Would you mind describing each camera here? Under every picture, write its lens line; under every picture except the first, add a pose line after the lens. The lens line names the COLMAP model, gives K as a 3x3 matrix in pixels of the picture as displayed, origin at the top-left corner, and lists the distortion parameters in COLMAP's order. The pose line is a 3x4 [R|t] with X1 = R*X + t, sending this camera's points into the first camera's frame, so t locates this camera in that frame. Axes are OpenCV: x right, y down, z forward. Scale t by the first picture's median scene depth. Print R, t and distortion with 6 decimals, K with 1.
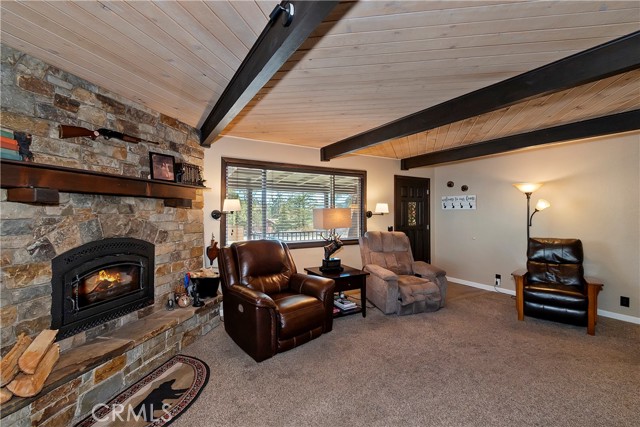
lens RADIAL K [[281.3, 0, 320.0], [0, 281.3, 213.5], [0, 0, 1]] dist [0.000236, -0.000442]
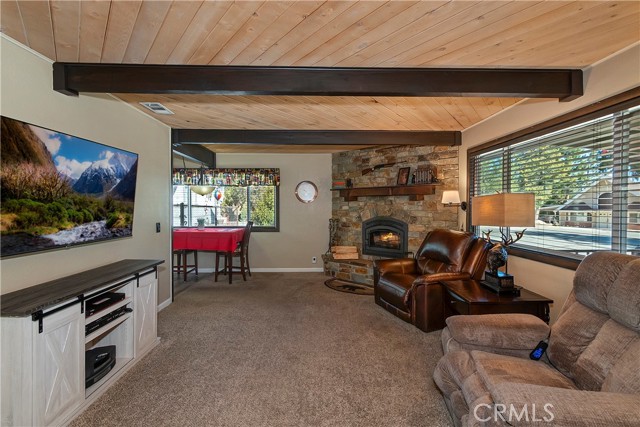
lens RADIAL K [[281.3, 0, 320.0], [0, 281.3, 213.5], [0, 0, 1]] dist [0.000236, -0.000442]
pose [[-0.483181, 0.016308, -0.875368, 1.199364], [-0.005077, 0.999758, 0.021428, 0.019268], [0.875506, 0.014798, -0.482981, 1.504977]]
